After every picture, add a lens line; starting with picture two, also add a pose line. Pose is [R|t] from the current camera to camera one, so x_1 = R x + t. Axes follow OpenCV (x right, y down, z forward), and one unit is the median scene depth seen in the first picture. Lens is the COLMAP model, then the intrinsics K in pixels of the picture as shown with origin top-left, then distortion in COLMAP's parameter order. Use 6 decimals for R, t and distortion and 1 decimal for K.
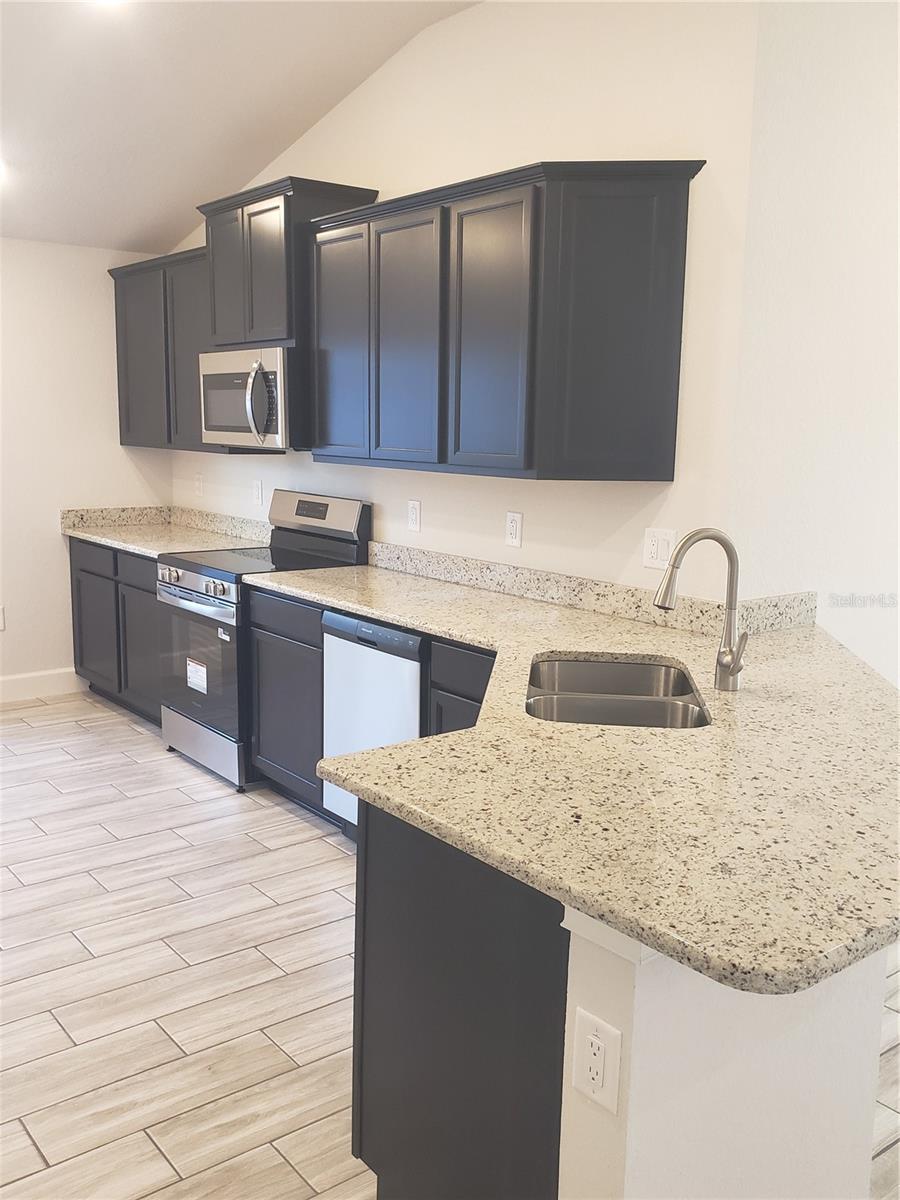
lens RADIAL K [[1107.9, 0, 450.0], [0, 1107.9, 600.0], [0, 0, 1]] dist [0.224097, -0.652057]
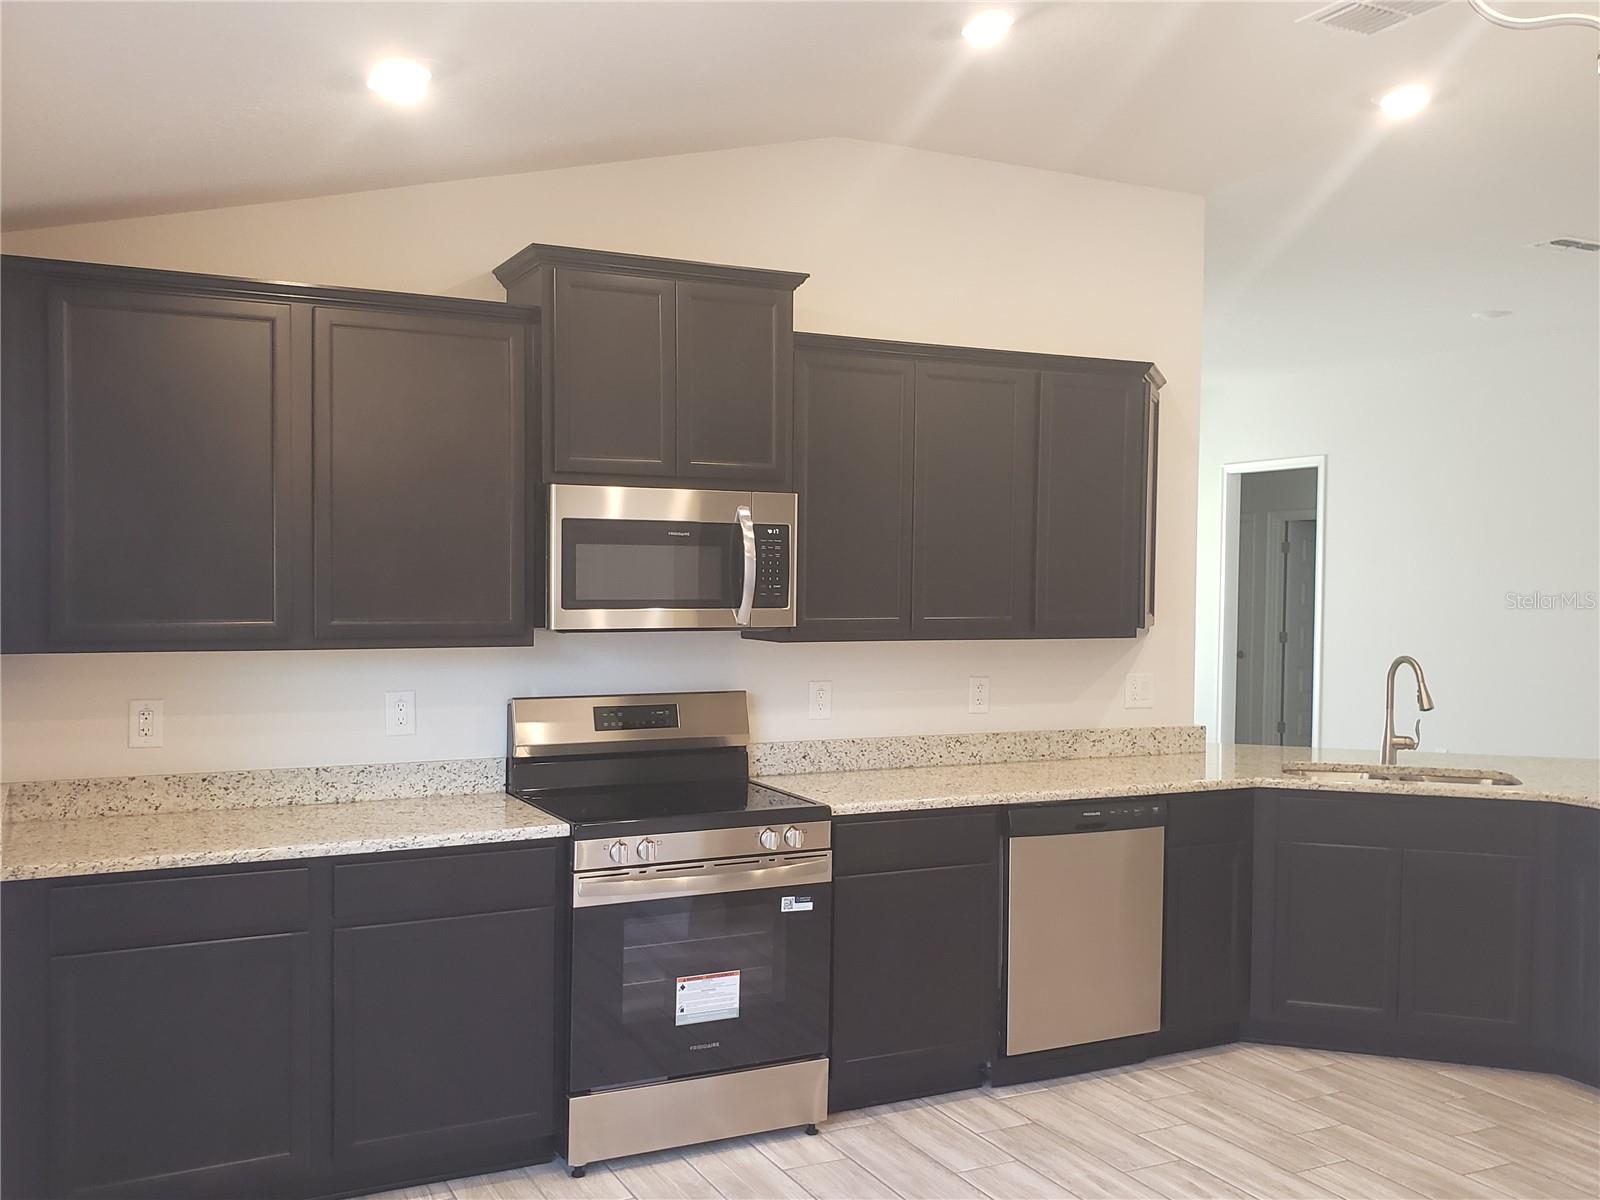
lens RADIAL K [[1477.2, 0, 800.0], [0, 1477.2, 600.0], [0, 0, 1]] dist [0.224097, -0.652057]
pose [[0.174294, -0.036711, 0.984009, -1.220644], [0.147206, 0.989047, 0.010825, -0.180951], [-0.973628, 0.142965, 0.177789, 0.909190]]
